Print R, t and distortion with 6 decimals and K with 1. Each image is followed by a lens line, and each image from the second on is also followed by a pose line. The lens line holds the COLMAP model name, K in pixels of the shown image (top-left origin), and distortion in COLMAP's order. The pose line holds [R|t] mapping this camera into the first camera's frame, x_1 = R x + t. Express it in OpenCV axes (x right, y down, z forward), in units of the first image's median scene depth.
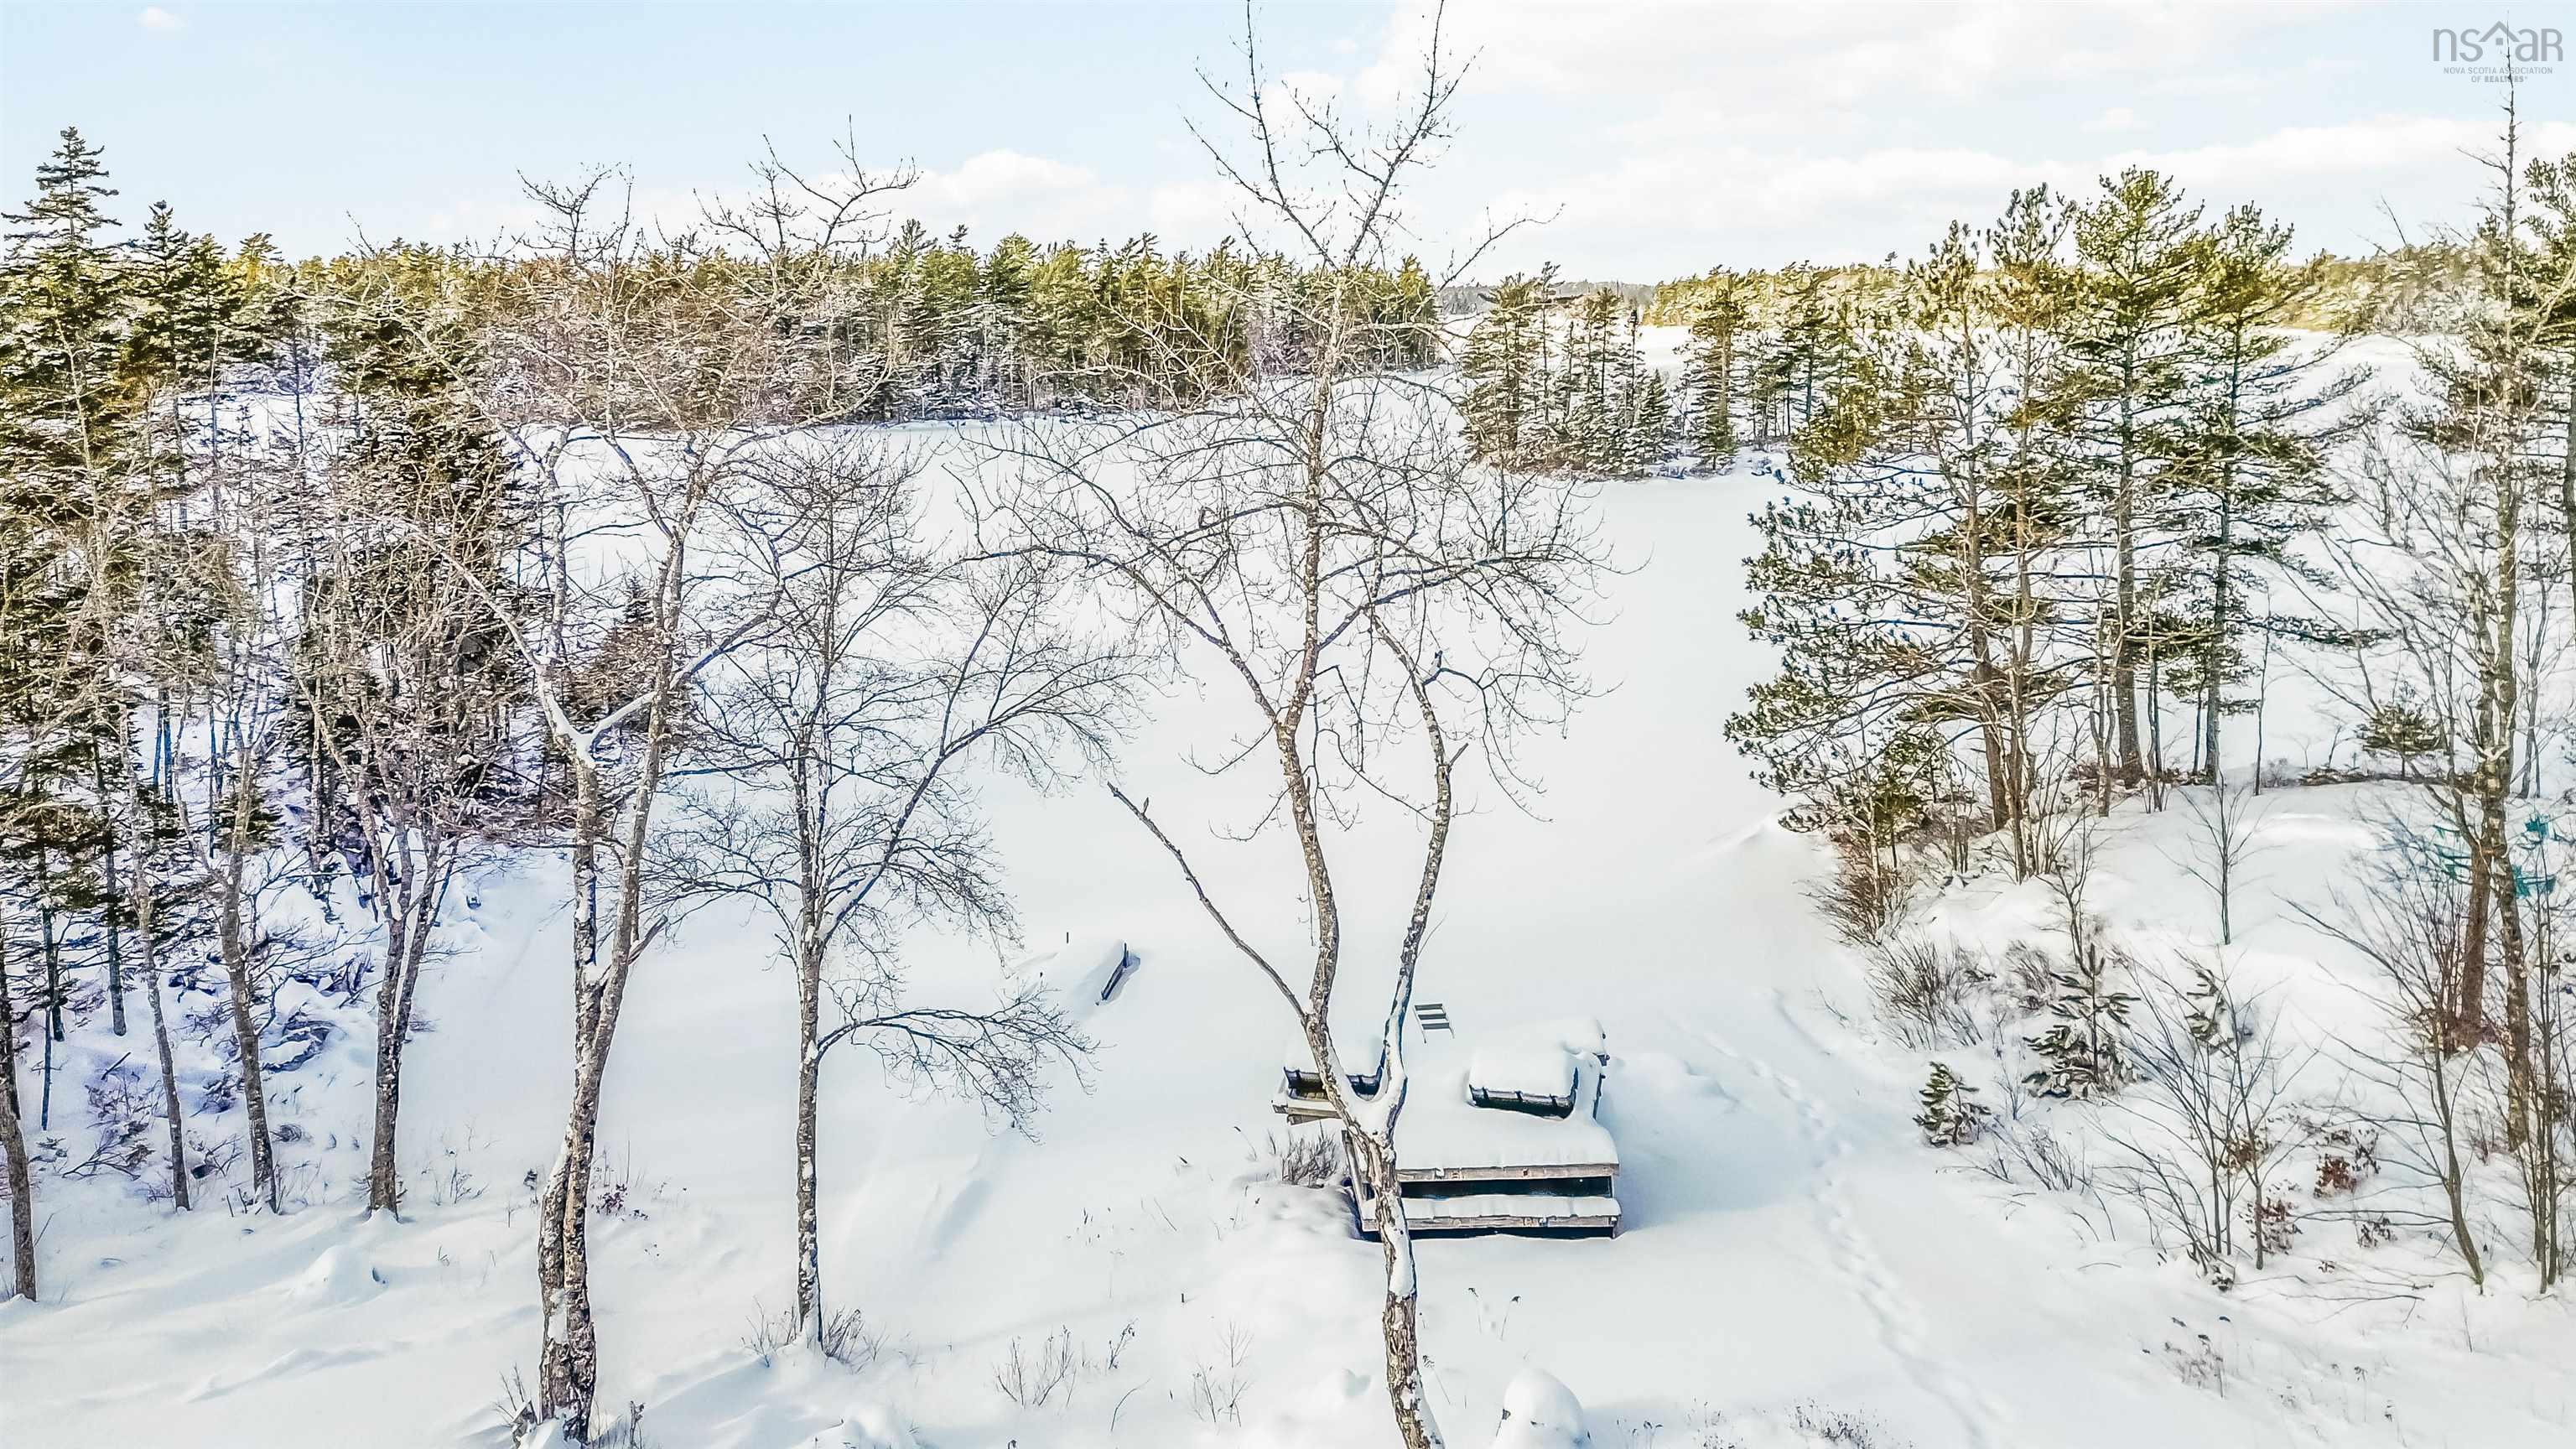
lens RADIAL K [[1893.2, 0, 1290.1], [0, 1893.2, 487.1], [0, 0, 1]] dist [0.057968, -0.036381]
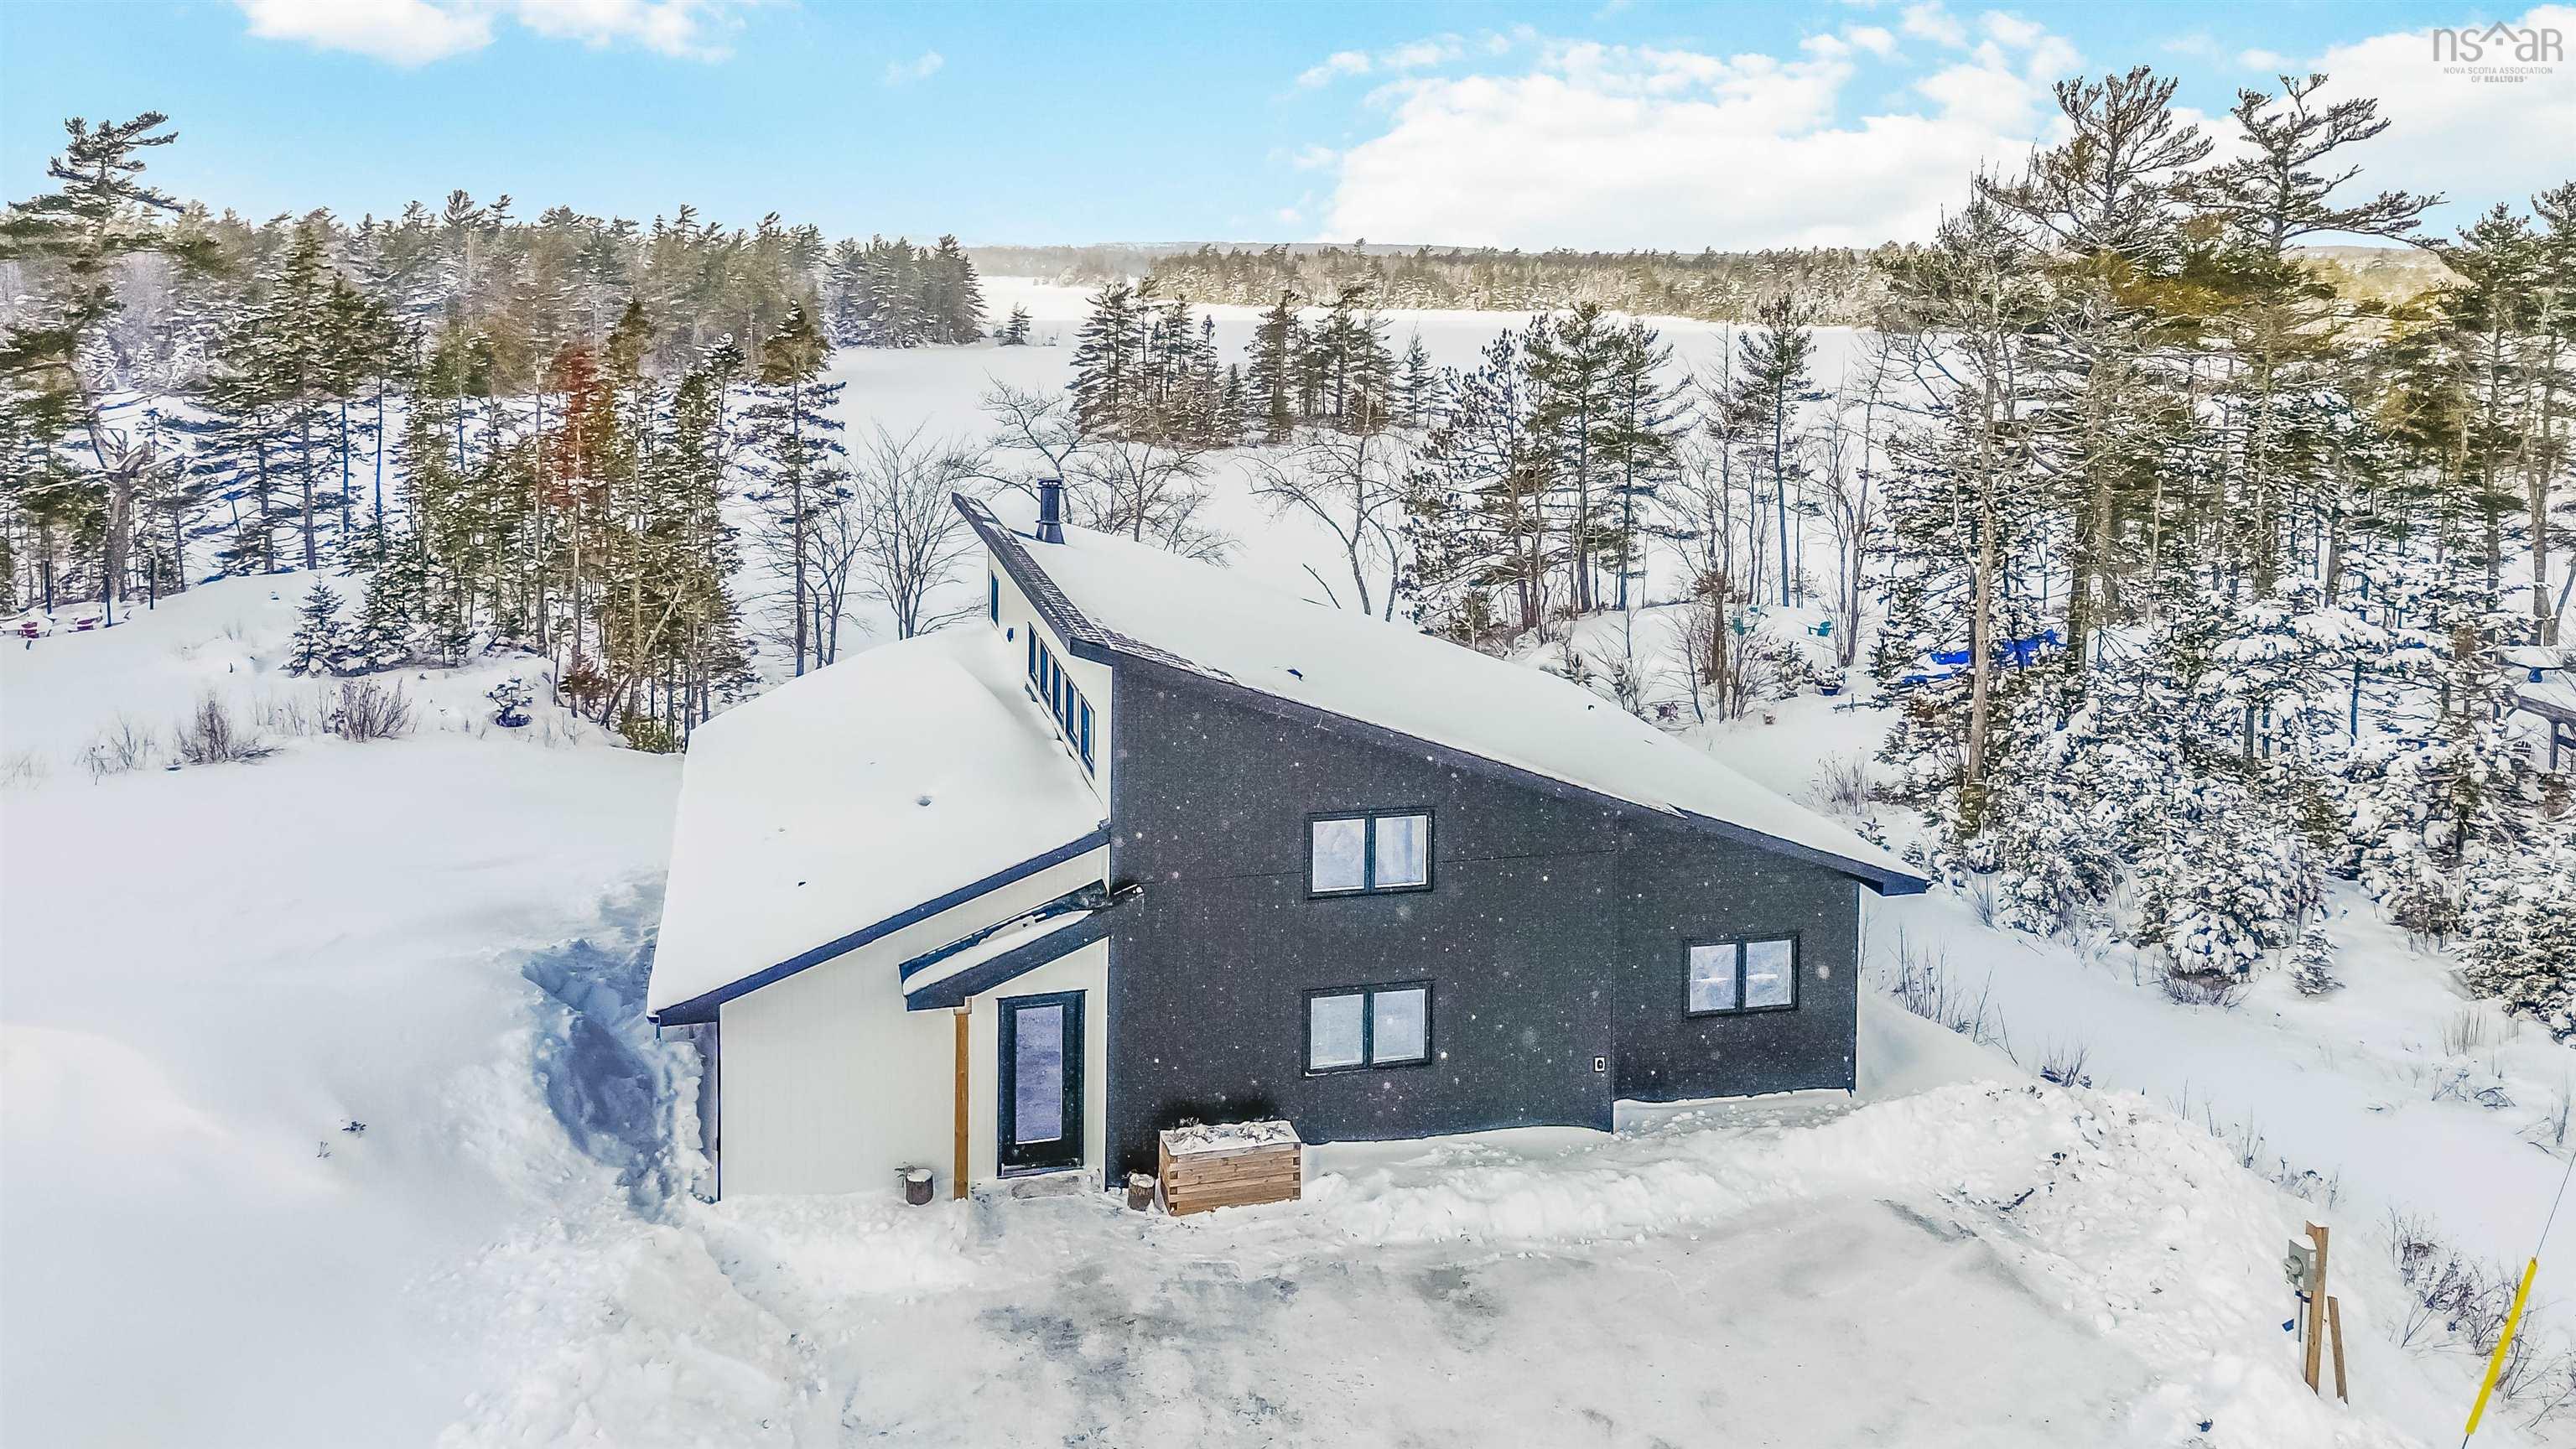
lens RADIAL K [[1888.8, 0, 1249.0], [0, 1888.8, 409.5], [0, 0, 1]] dist [0.060869, -0.083822]
pose [[0.967773, 0.003993, 0.251793, -0.381011], [0.001177, 0.999792, -0.020380, -0.012629], [-0.251822, 0.020019, 0.967567, -0.788007]]
